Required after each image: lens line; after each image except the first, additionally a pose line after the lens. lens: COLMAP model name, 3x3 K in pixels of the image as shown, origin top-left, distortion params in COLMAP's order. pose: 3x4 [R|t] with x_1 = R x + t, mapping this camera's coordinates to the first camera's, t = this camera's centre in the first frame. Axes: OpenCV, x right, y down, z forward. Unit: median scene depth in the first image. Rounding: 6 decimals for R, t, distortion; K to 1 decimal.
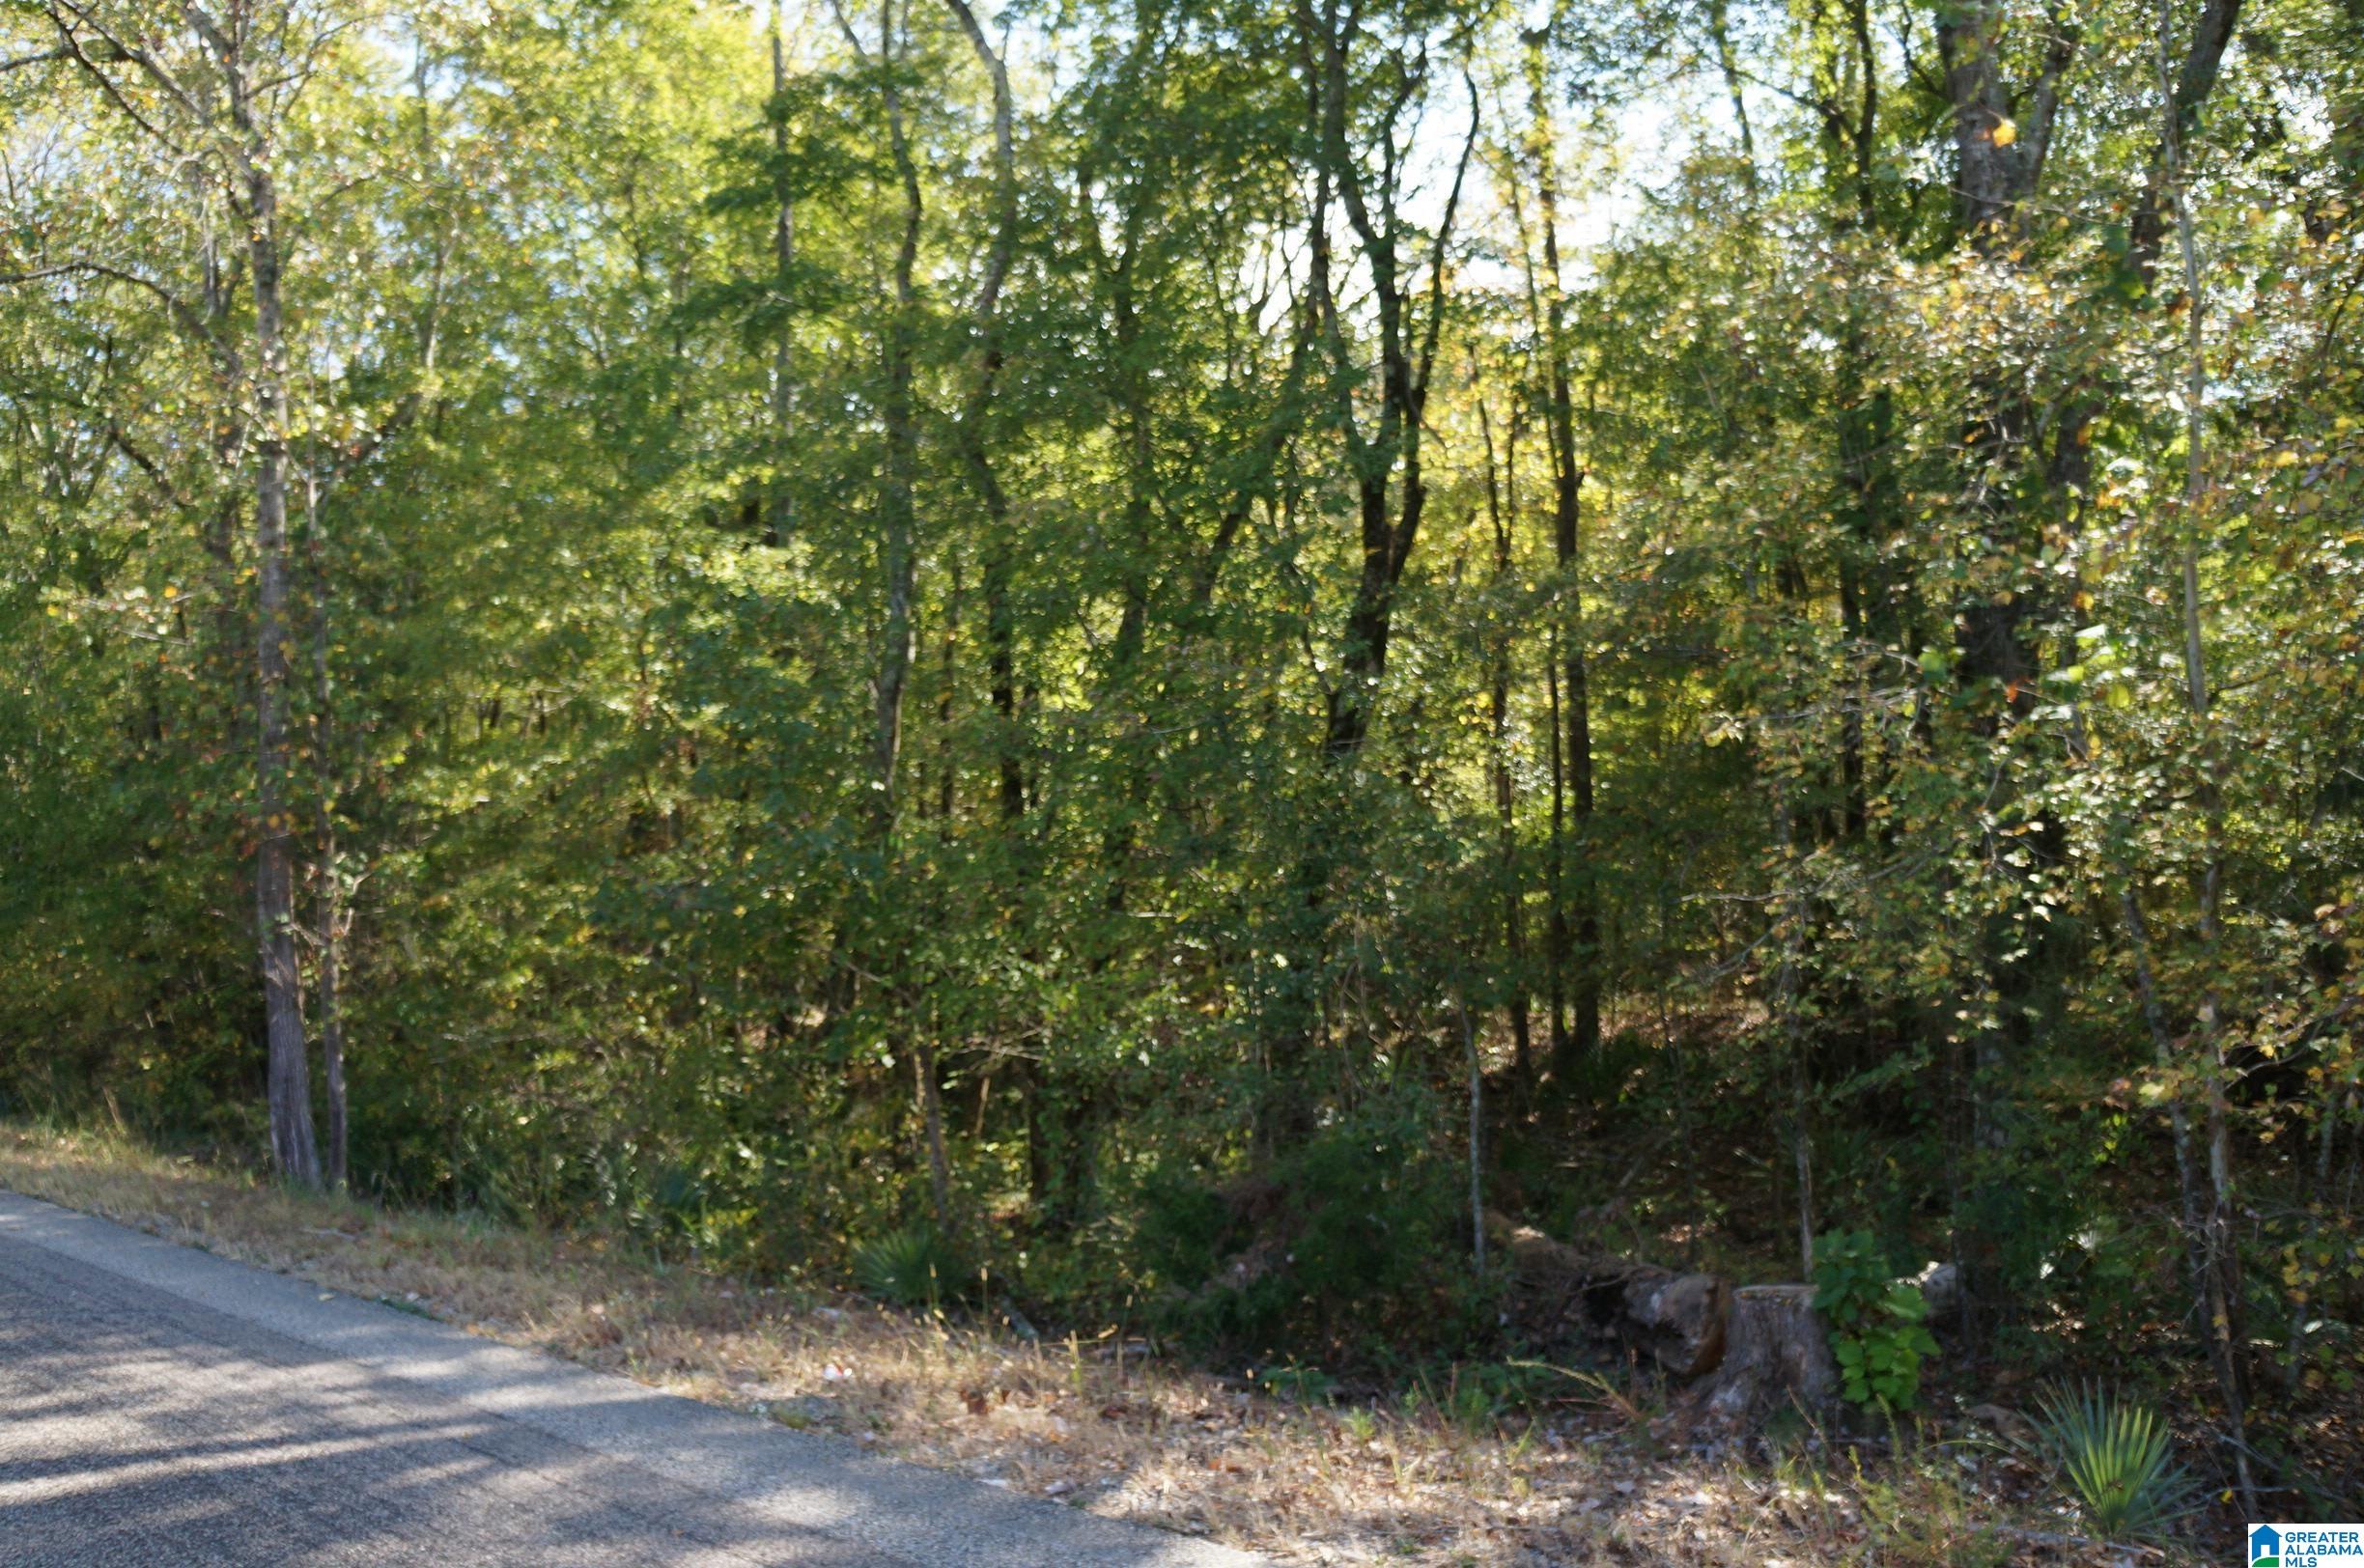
lens RADIAL K [[1782.3, 0, 1182.0], [0, 1782.3, 784.0], [0, 0, 1]] dist [-0.149215, -0.004926]
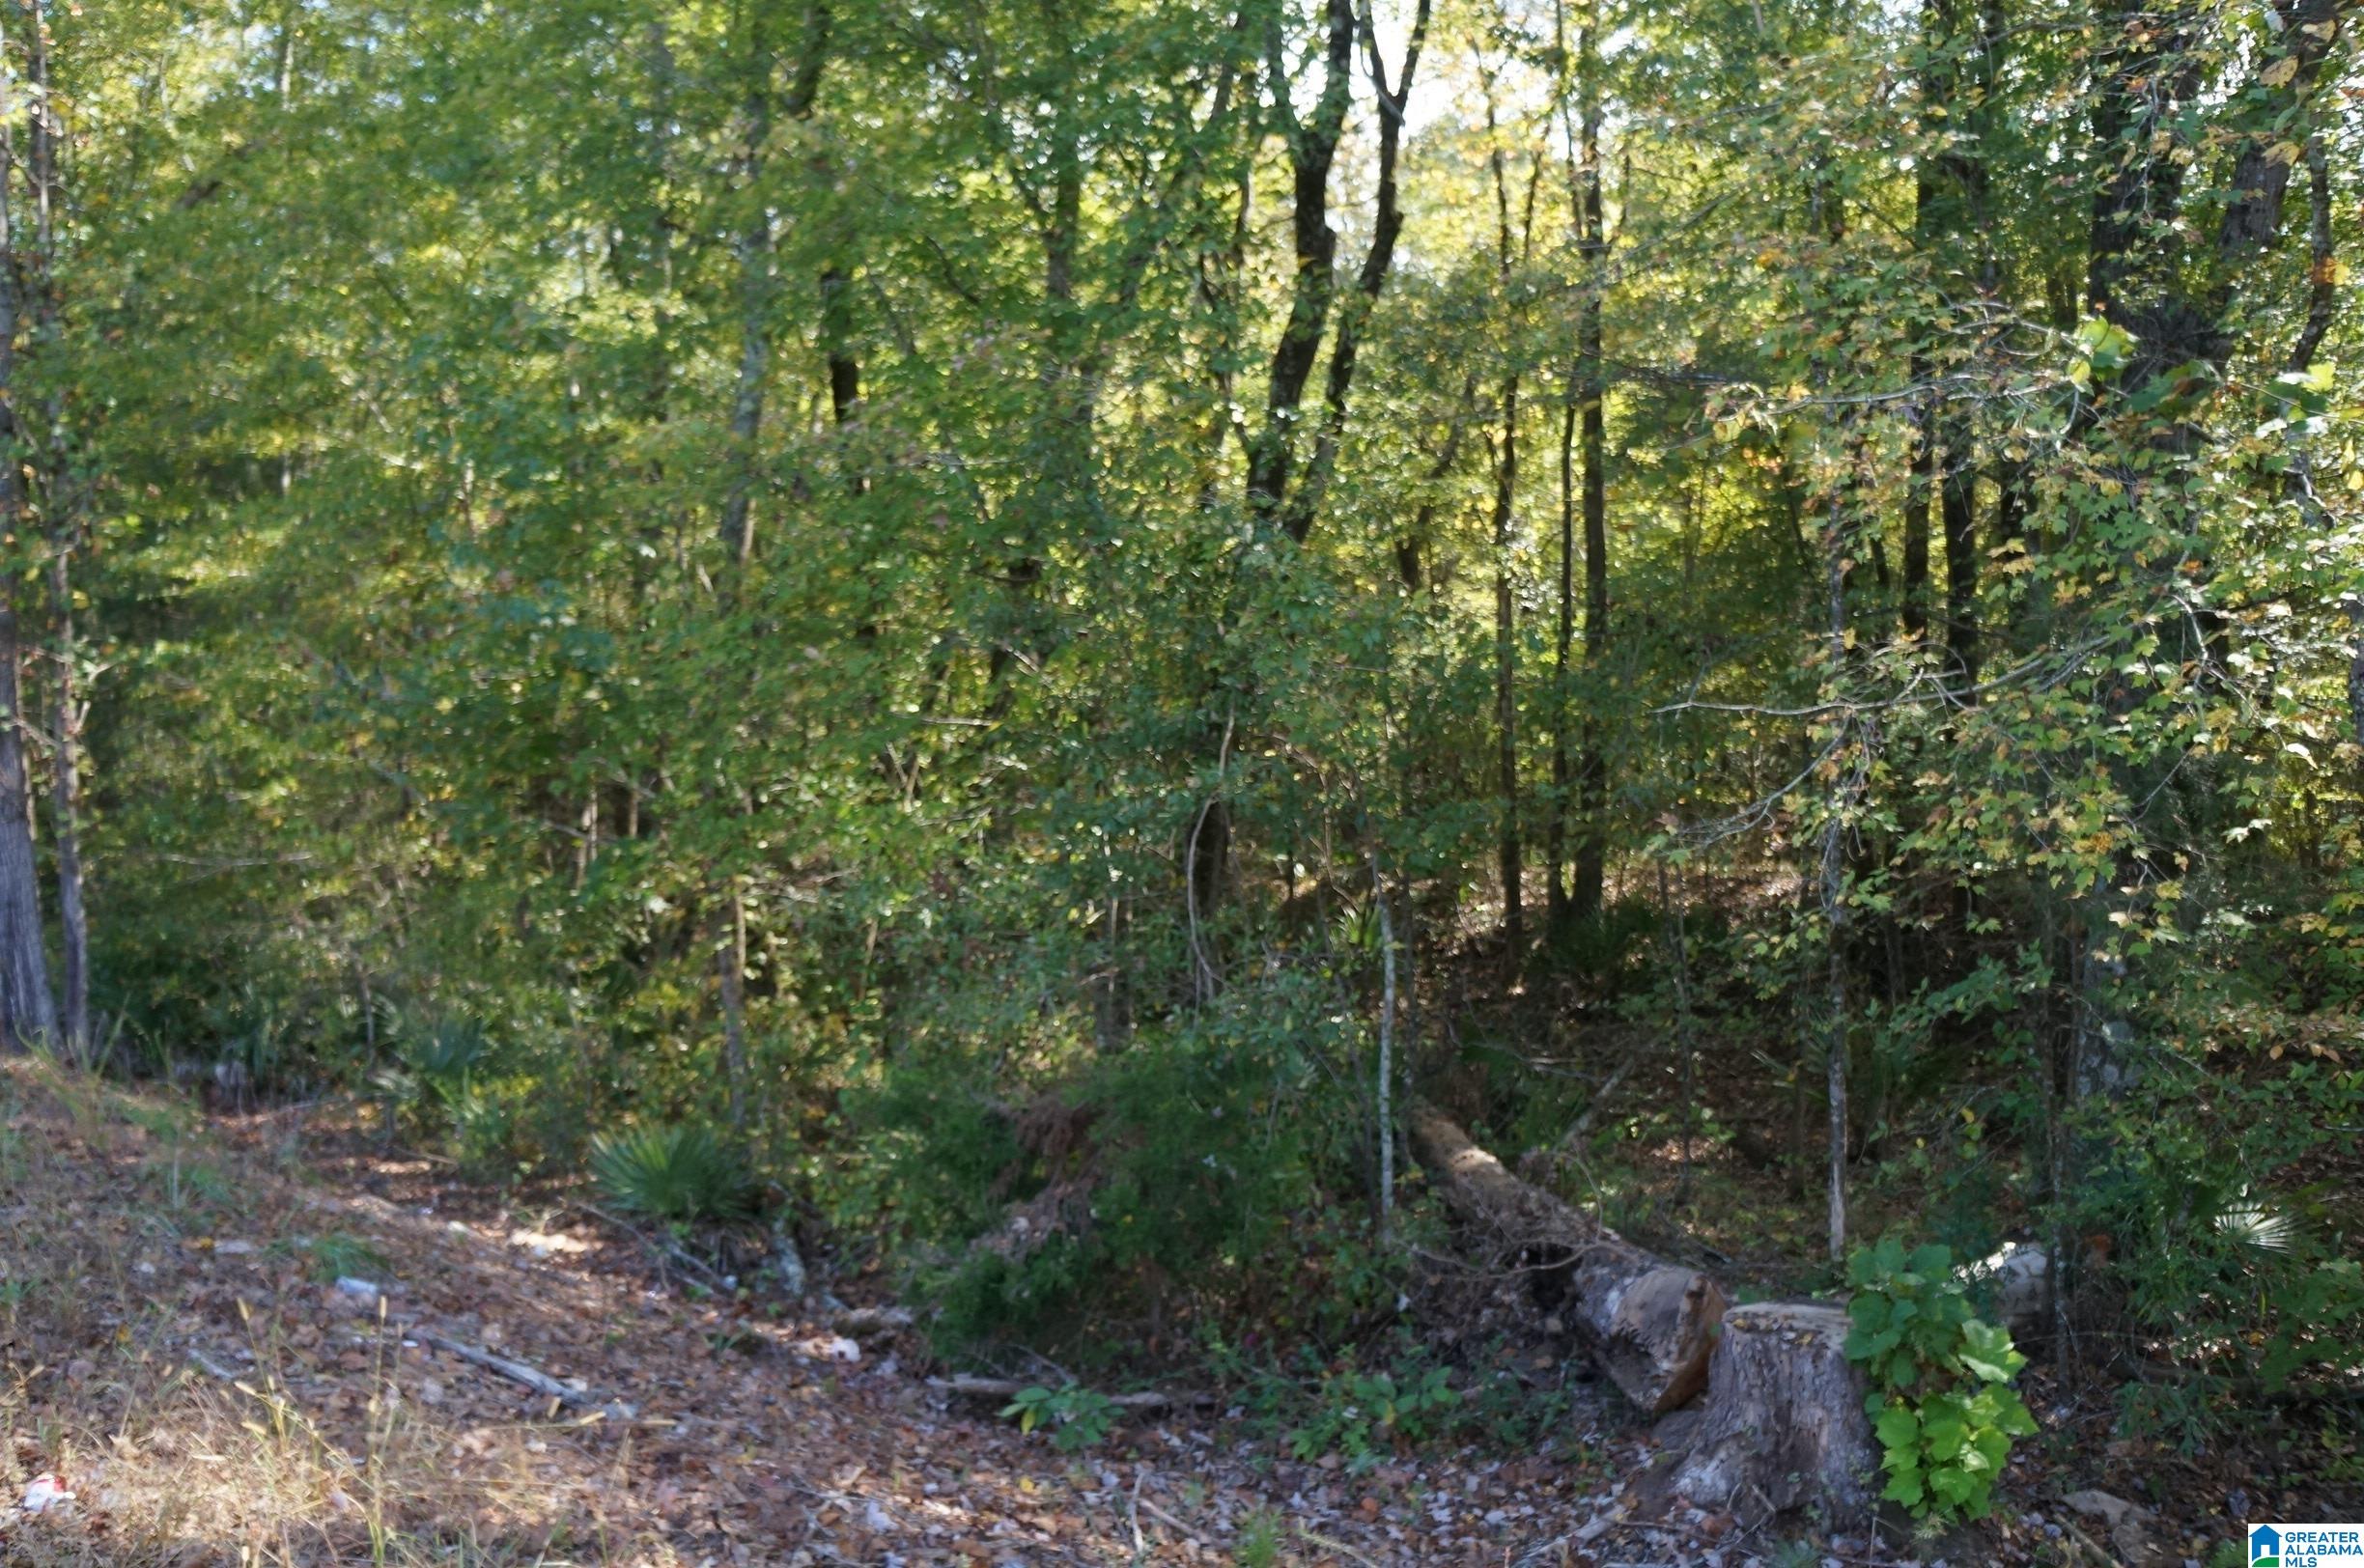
lens RADIAL K [[1767.3, 0, 1182.0], [0, 1767.3, 784.0], [0, 0, 1]] dist [-0.138215, 0.010991]
pose [[0.999203, 0.032577, -0.023053, 0.097591], [-0.030329, 0.995303, 0.091931, 0.030535], [0.025940, -0.091159, 0.995498, 0.291547]]
